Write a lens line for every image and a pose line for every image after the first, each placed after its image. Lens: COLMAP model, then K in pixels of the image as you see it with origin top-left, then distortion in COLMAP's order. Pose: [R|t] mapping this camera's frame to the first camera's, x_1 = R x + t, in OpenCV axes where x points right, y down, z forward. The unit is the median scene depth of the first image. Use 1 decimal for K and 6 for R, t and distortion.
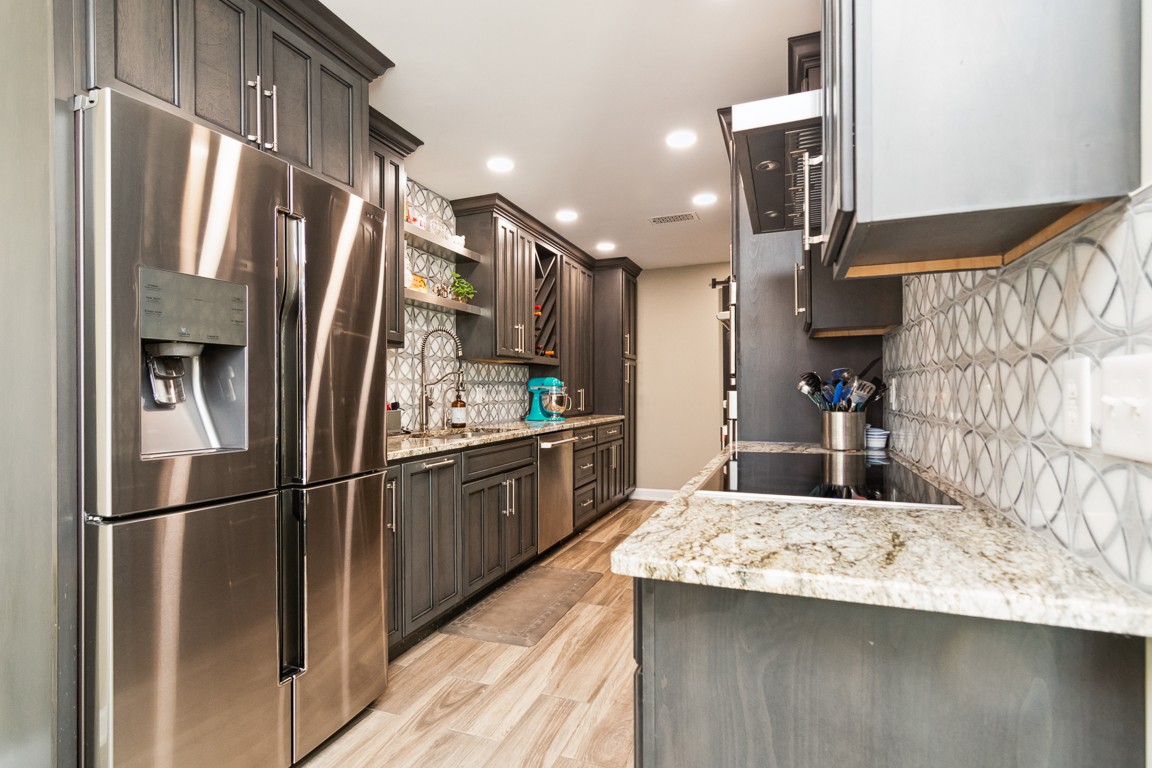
lens RADIAL K [[558.0, 0, 575.9], [0, 558.0, 387.8], [0, 0, 1]] dist [0.003713, 0.000770]
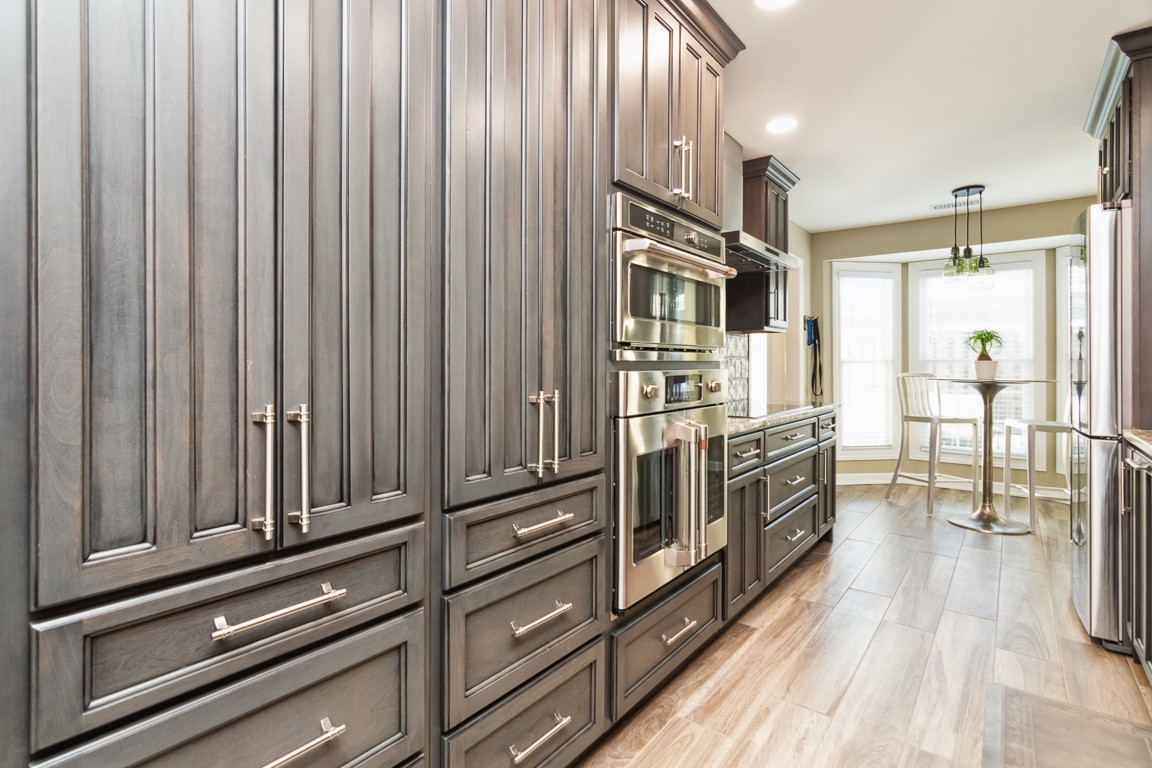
lens RADIAL K [[558.0, 0, 579.4], [0, 558.0, 366.6], [0, 0, 1]] dist [0.003713, 0.000770]
pose [[-0.957085, -0.003770, 0.289782, 0.194100], [-0.003251, 0.999992, 0.002275, 0.004864], [-0.289788, 0.001236, -0.957090, 1.475589]]
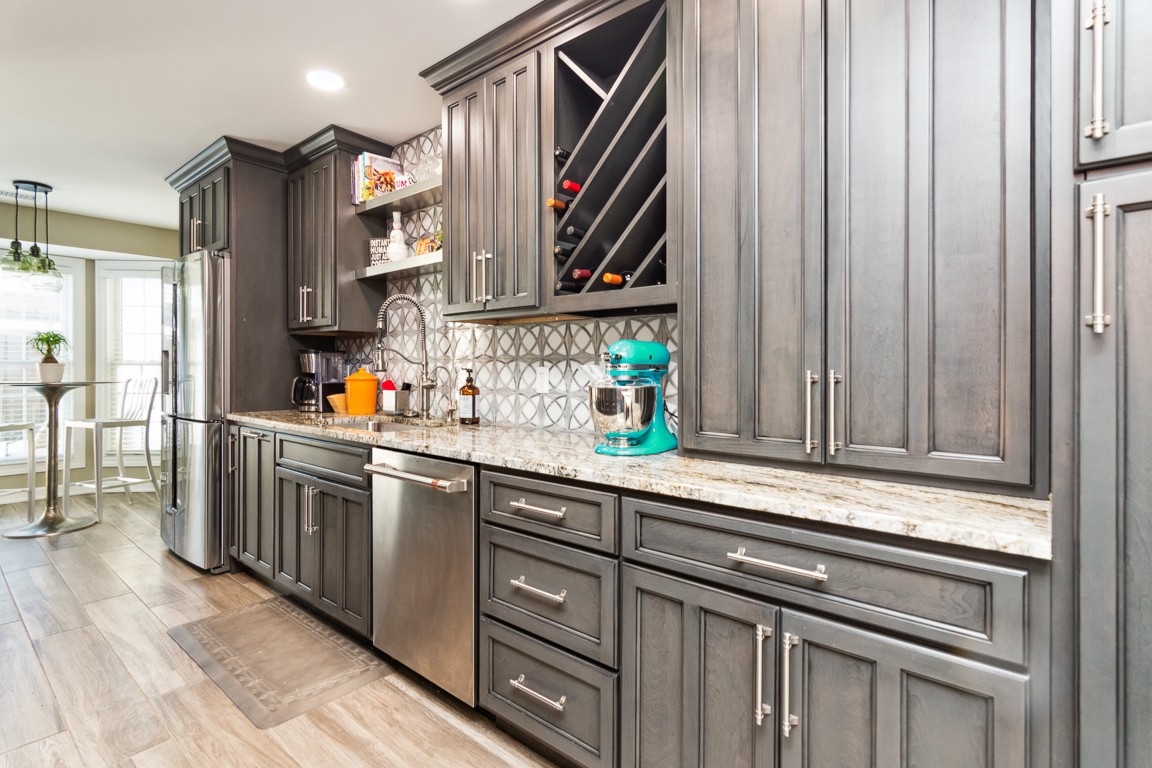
lens RADIAL K [[558.0, 0, 566.1], [0, 558.0, 368.0], [0, 0, 1]] dist [0.003713, 0.000770]
pose [[-0.340879, -0.003685, -0.940100, 0.460578], [-0.002206, 0.999993, -0.003120, 0.003500], [0.940105, 0.001010, -0.340885, 1.511692]]
